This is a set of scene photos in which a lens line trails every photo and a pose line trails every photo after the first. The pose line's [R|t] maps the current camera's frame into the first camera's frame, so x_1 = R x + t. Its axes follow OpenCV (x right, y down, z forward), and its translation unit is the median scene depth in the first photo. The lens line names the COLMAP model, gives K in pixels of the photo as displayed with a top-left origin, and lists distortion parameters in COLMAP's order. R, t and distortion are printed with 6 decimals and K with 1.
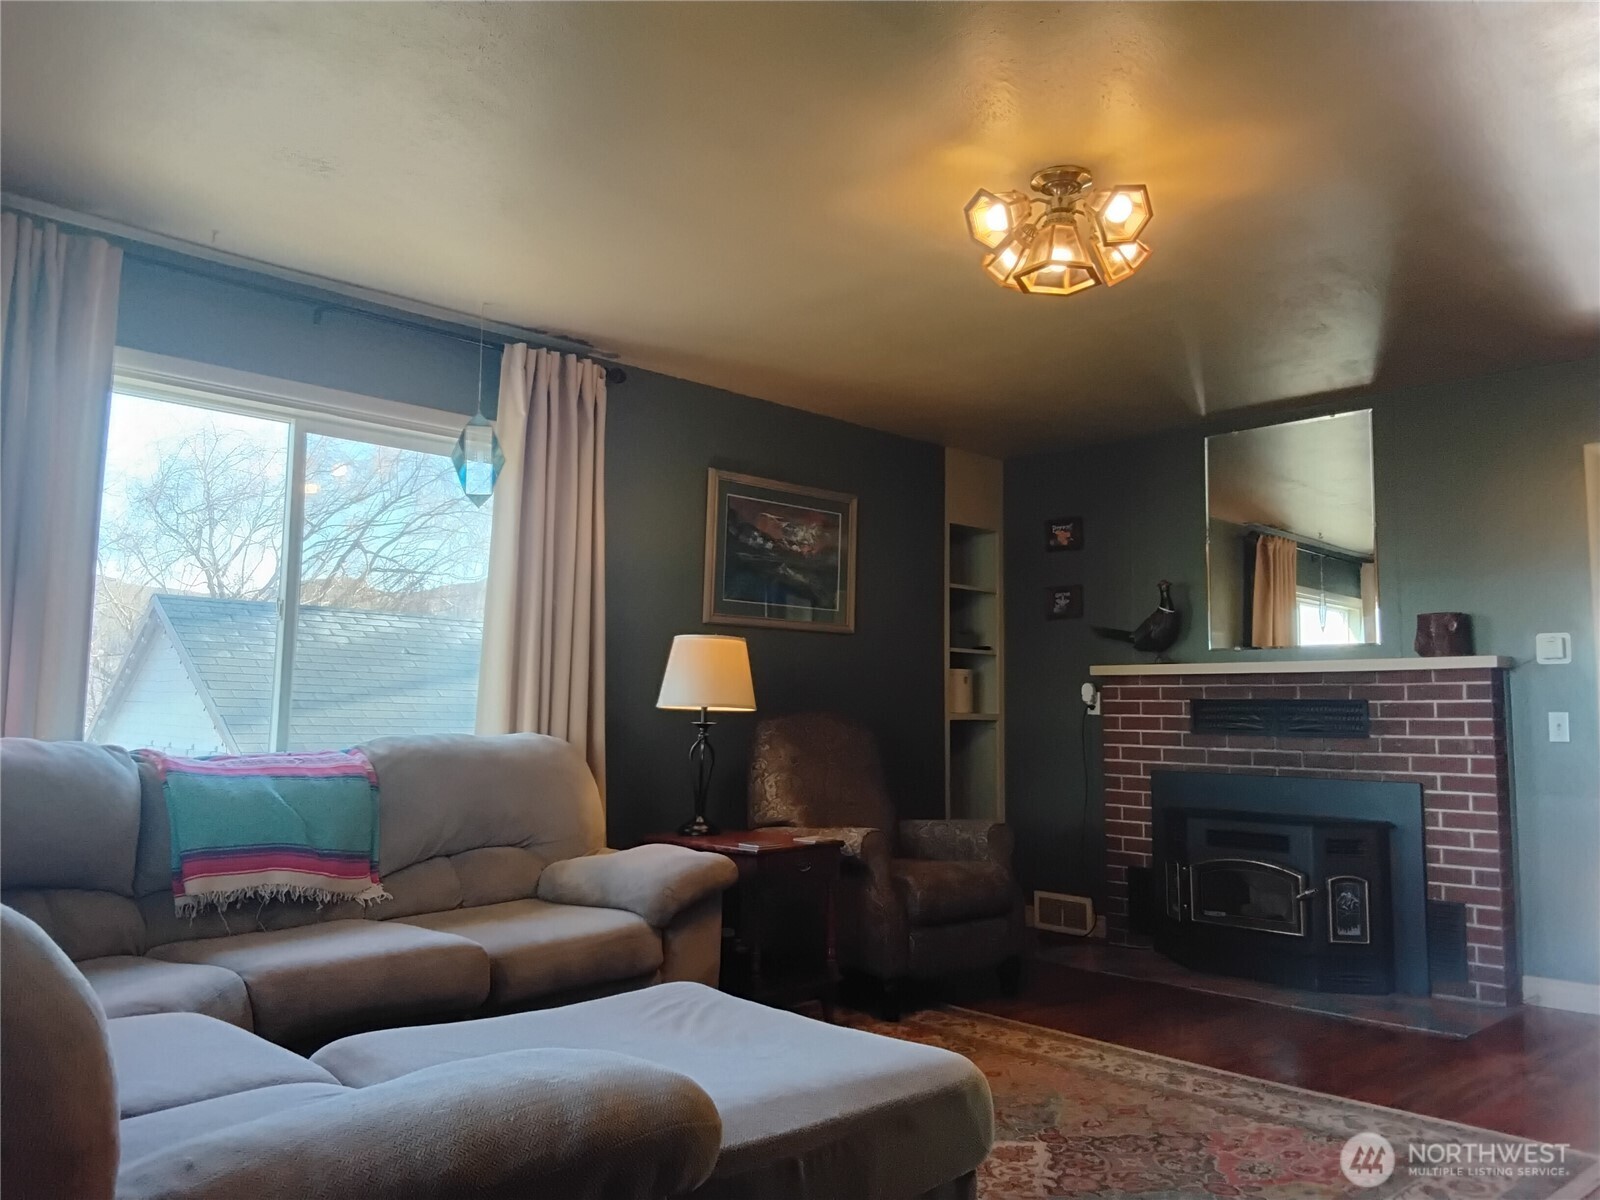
lens RADIAL K [[1234.7, 0, 801.3], [0, 1234.7, 579.6], [0, 0, 1]] dist [0.119395, -0.156461]
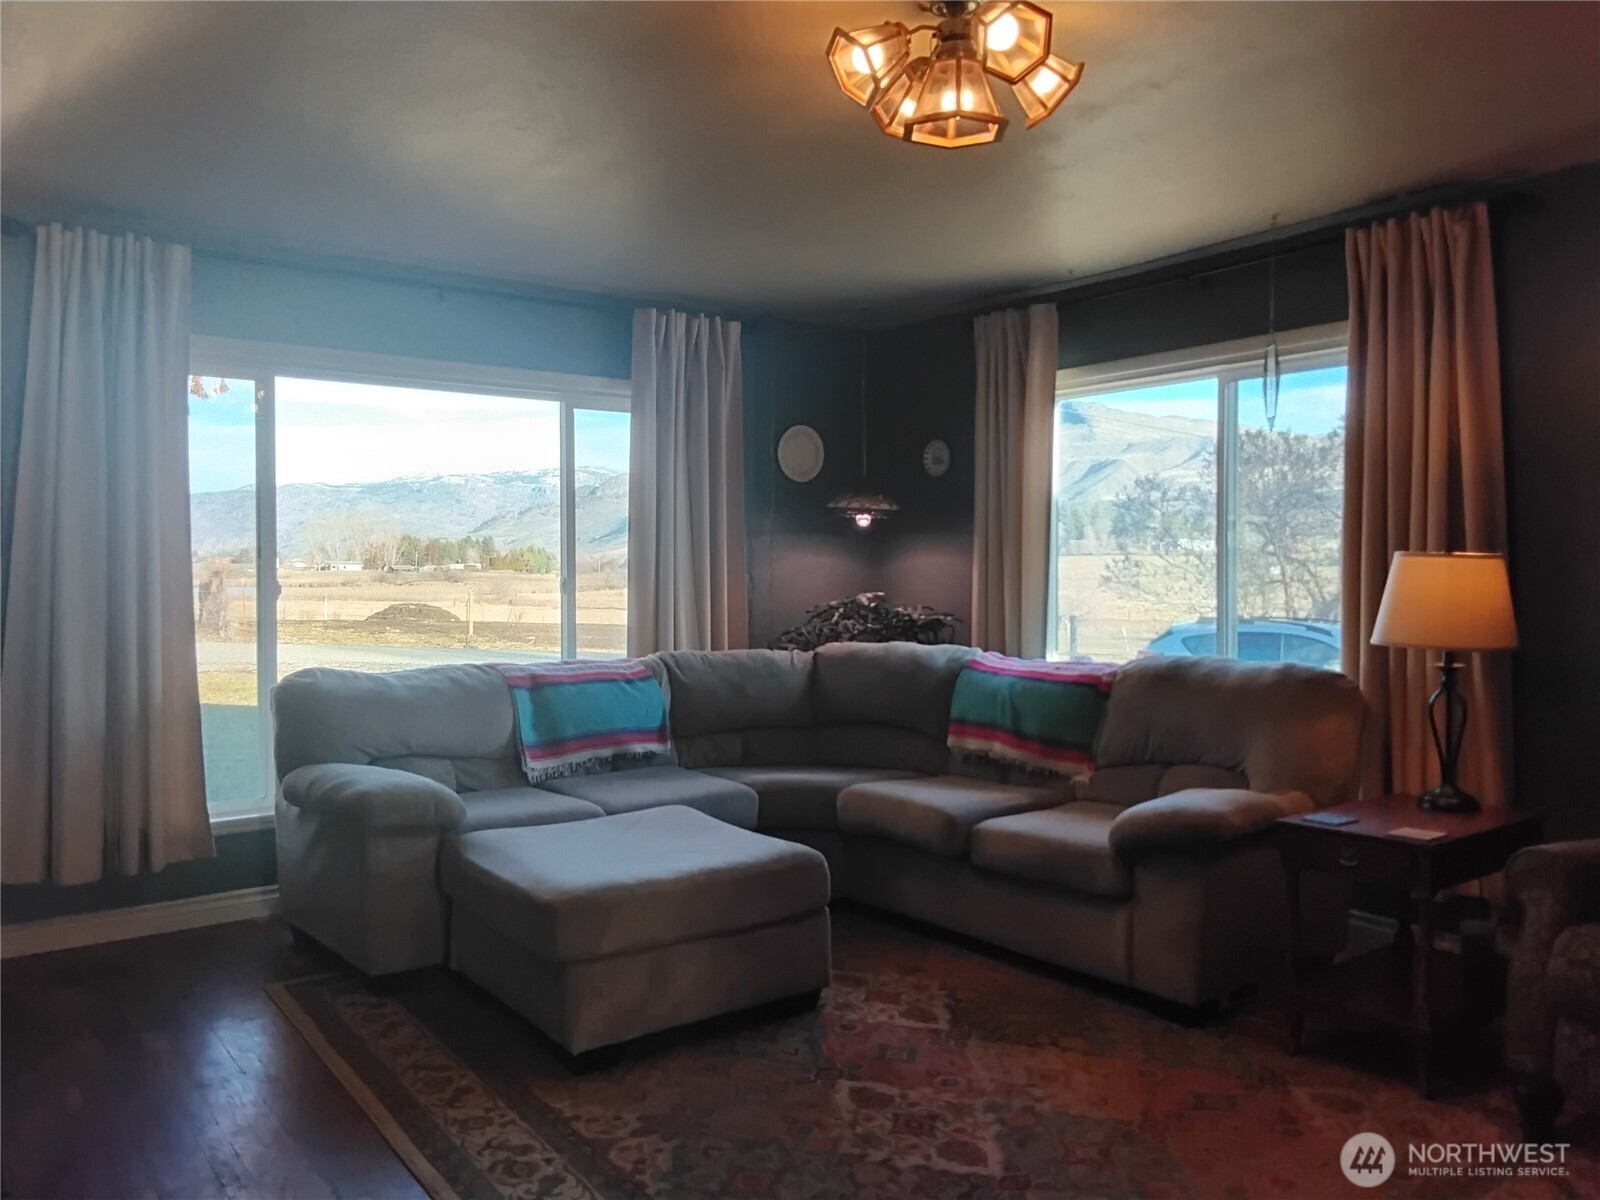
lens RADIAL K [[1234.7, 0, 801.3], [0, 1234.7, 579.6], [0, 0, 1]] dist [0.119395, -0.156461]
pose [[-0.104824, -0.002273, -0.994488, 0.973010], [0.095910, 0.995313, -0.012385, 0.046638], [0.989855, -0.096680, -0.104115, 0.928203]]
